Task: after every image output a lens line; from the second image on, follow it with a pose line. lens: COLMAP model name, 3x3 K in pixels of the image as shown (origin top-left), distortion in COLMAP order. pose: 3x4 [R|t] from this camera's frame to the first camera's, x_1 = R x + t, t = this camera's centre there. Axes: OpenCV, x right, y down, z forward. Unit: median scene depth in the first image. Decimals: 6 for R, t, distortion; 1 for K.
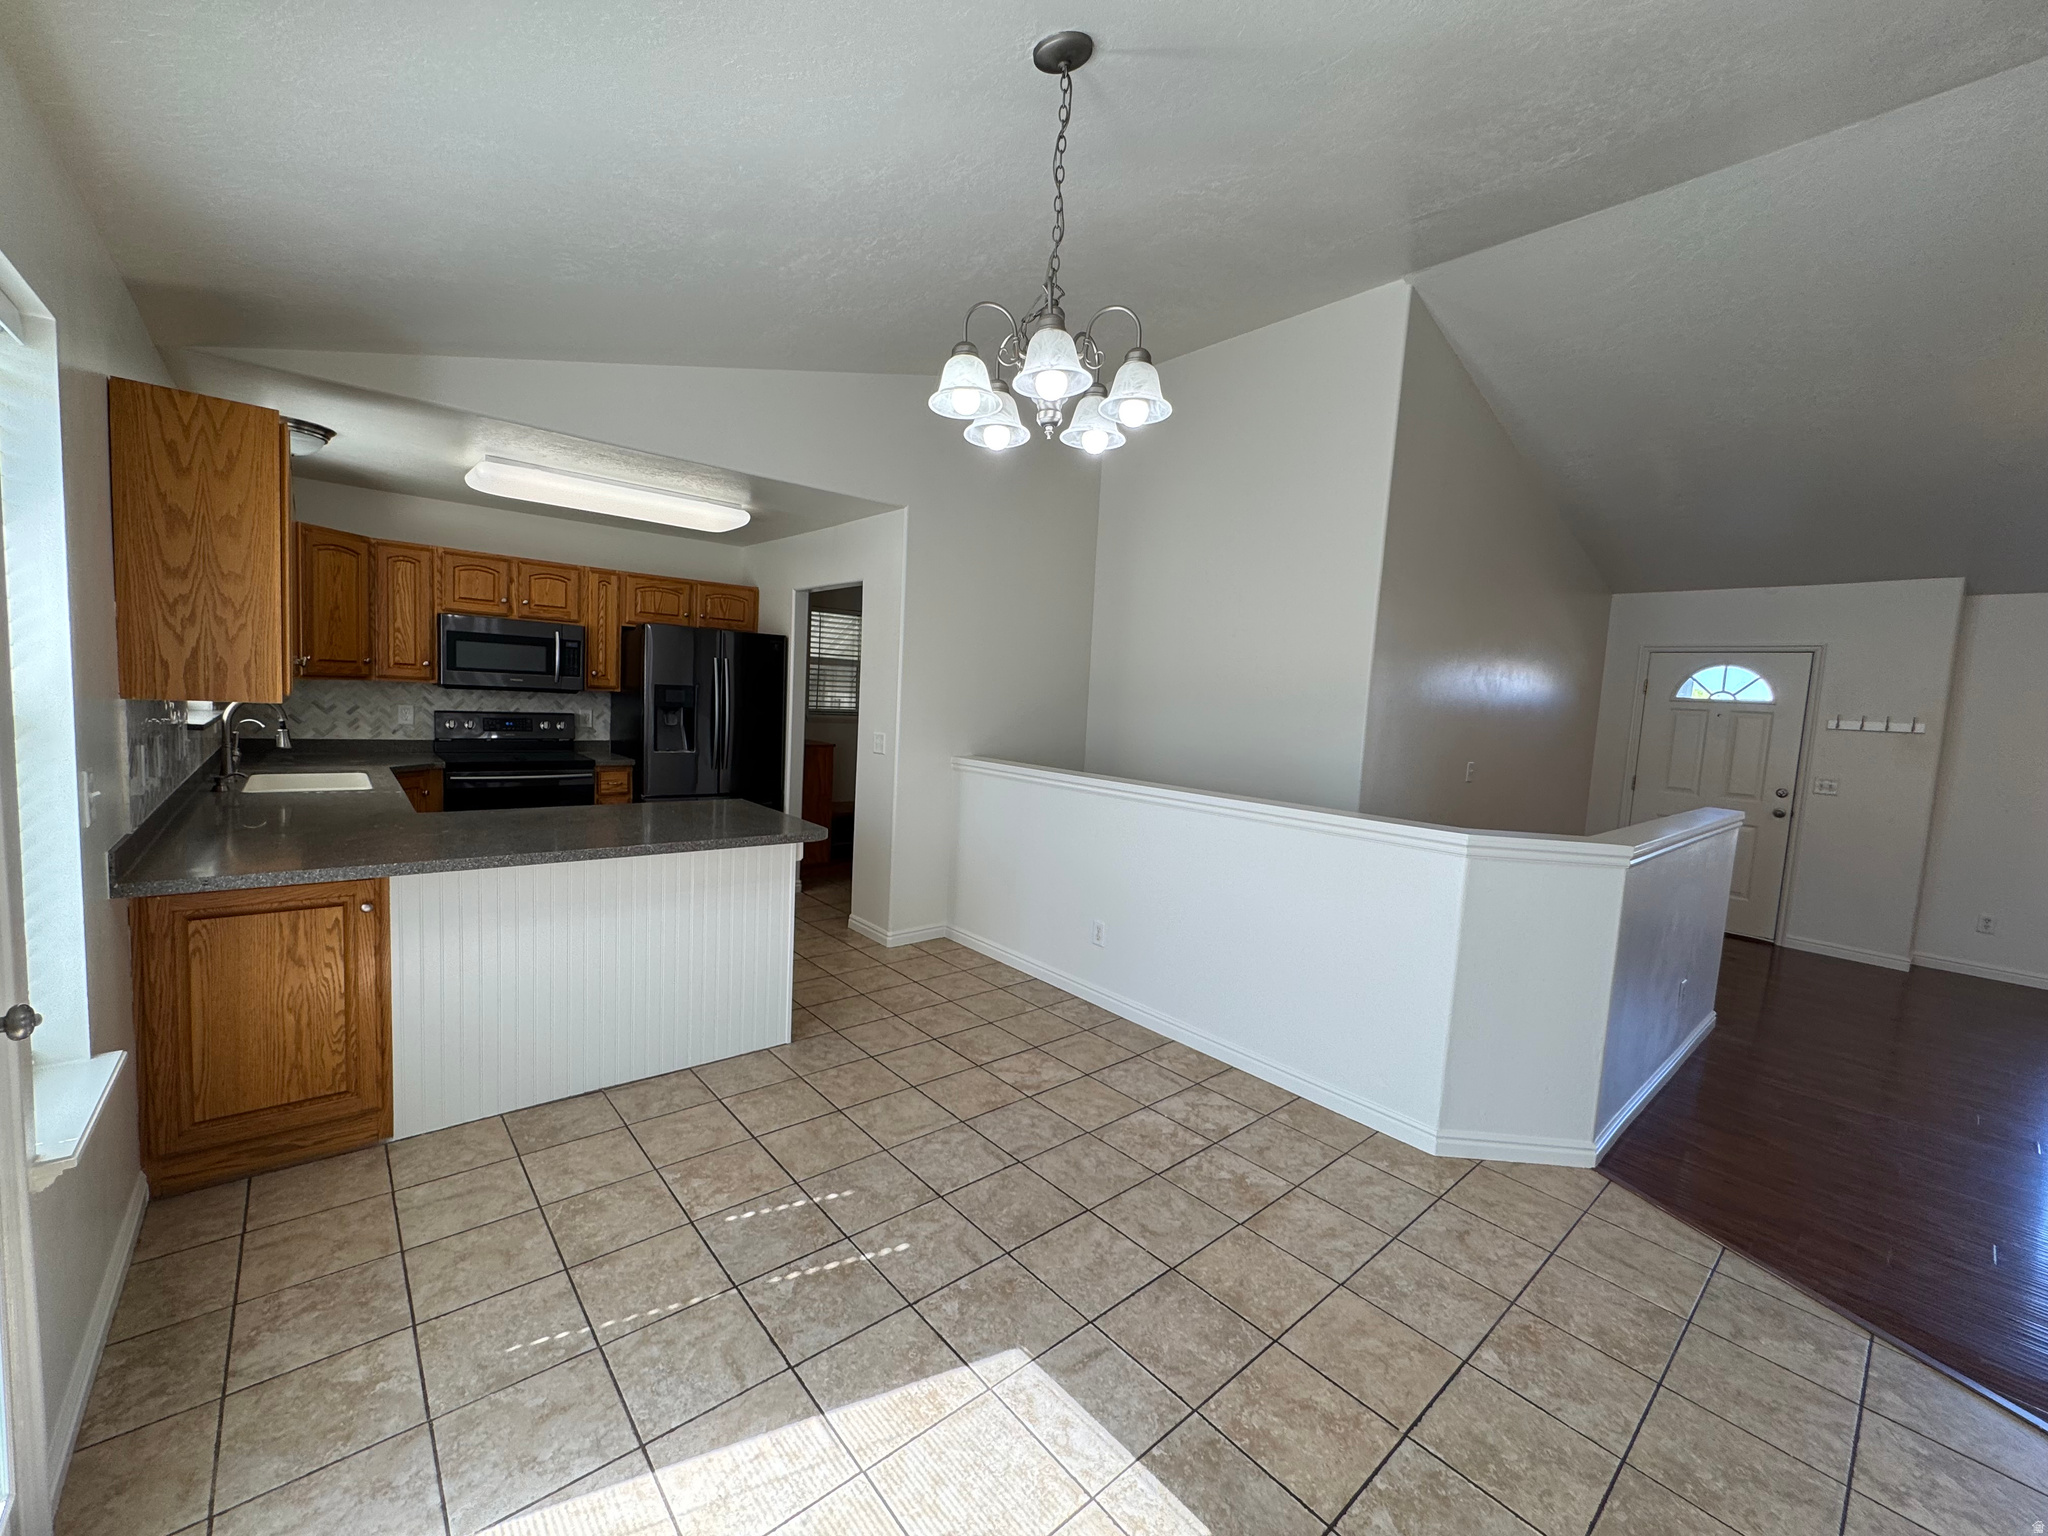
lens RADIAL K [[820.0, 0, 1022.7], [0, 820.0, 765.2], [0, 0, 1]] dist [-0.003239, 0.000274]
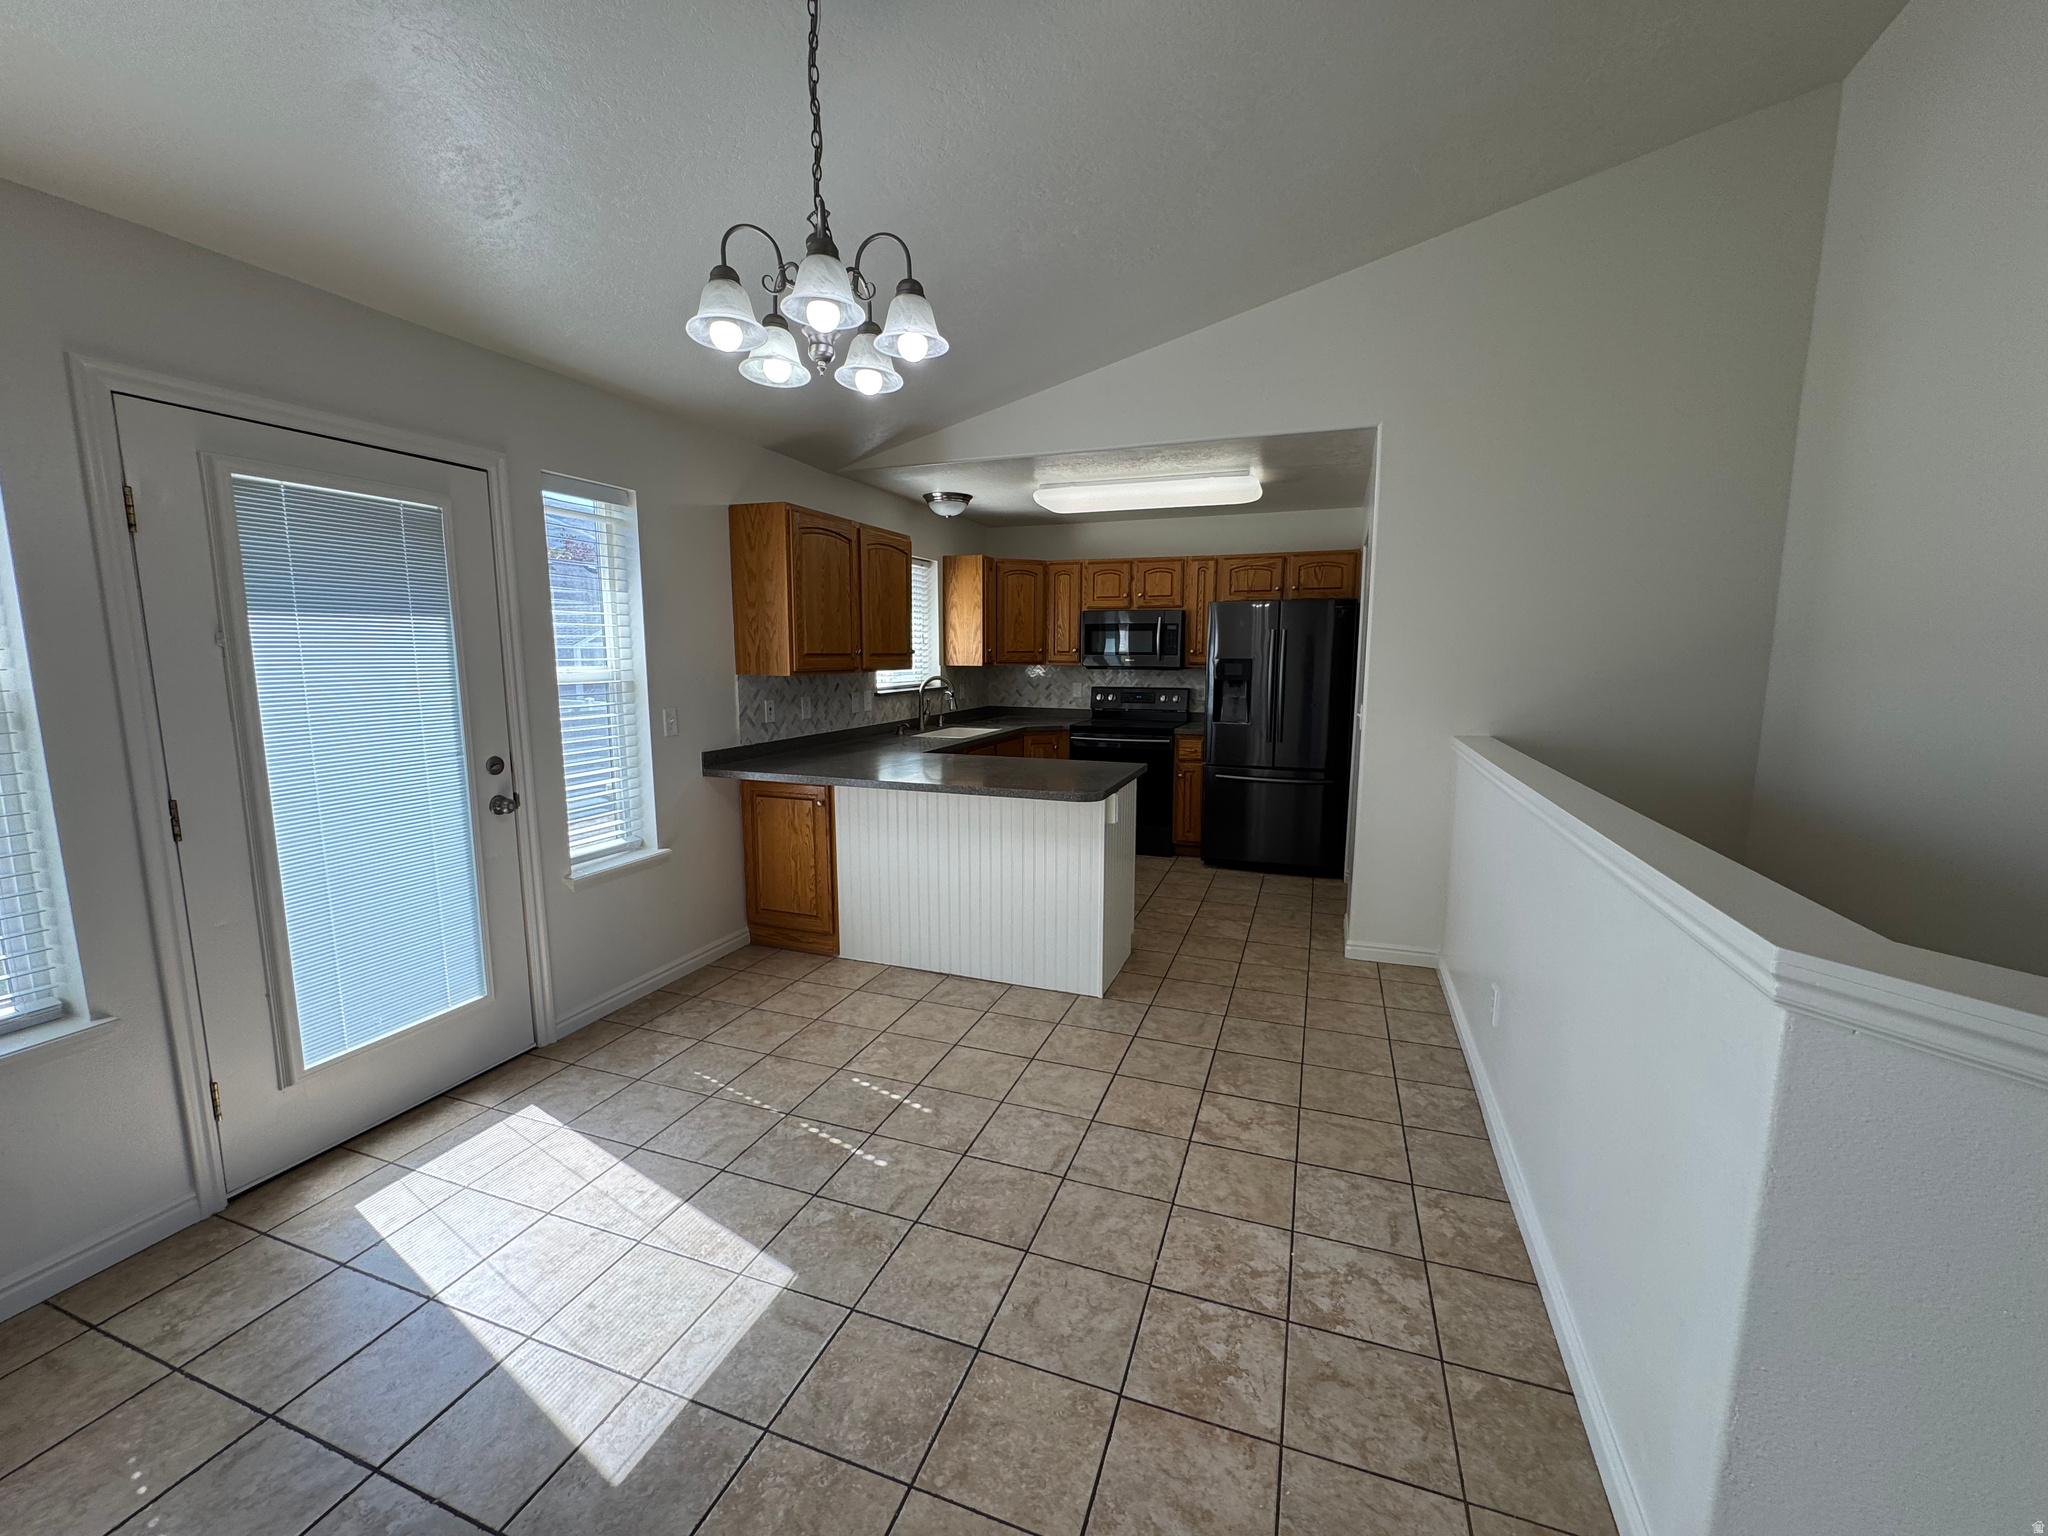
lens RADIAL K [[820.0, 0, 1022.7], [0, 820.0, 765.2], [0, 0, 1]] dist [-0.003239, 0.000274]
pose [[0.484691, 0.067102, -0.872108, 0.654282], [-0.052492, 0.997487, 0.047575, 0.002487], [0.873109, 0.022720, 0.486995, 0.479871]]
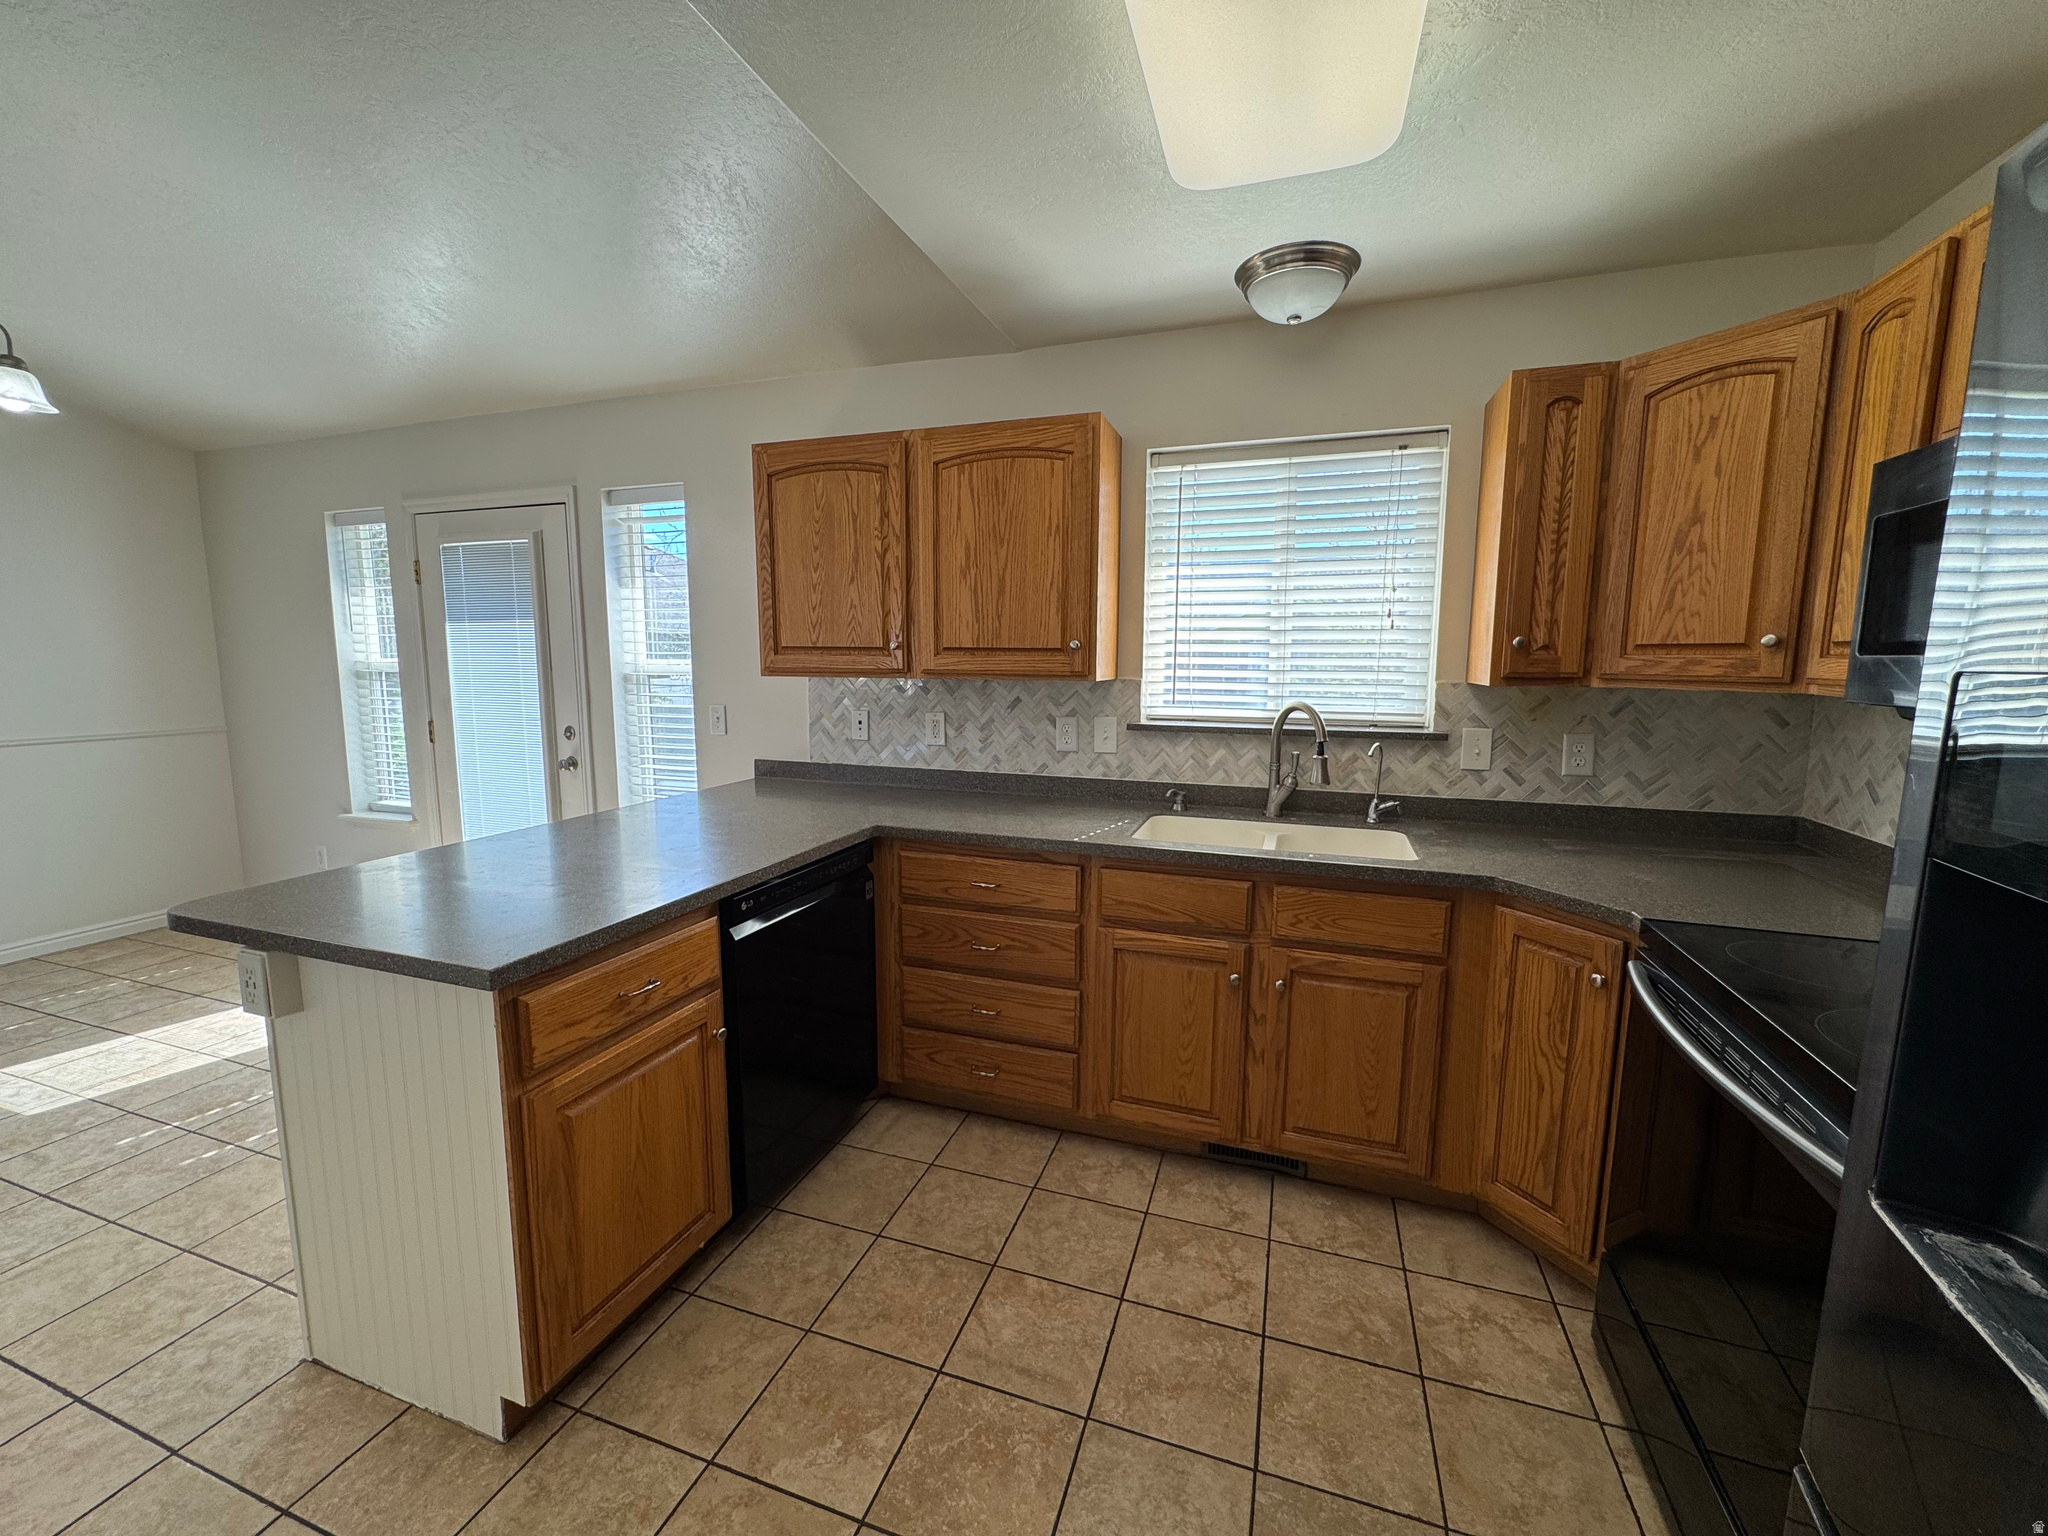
lens RADIAL K [[820.0, 0, 1022.7], [0, 820.0, 765.2], [0, 0, 1]] dist [-0.003239, 0.000274]
pose [[-0.863372, 0.005453, -0.504539, -0.488006], [-0.098852, 0.978736, 0.179735, -0.167667], [0.494791, 0.205052, -0.844474, 1.851784]]
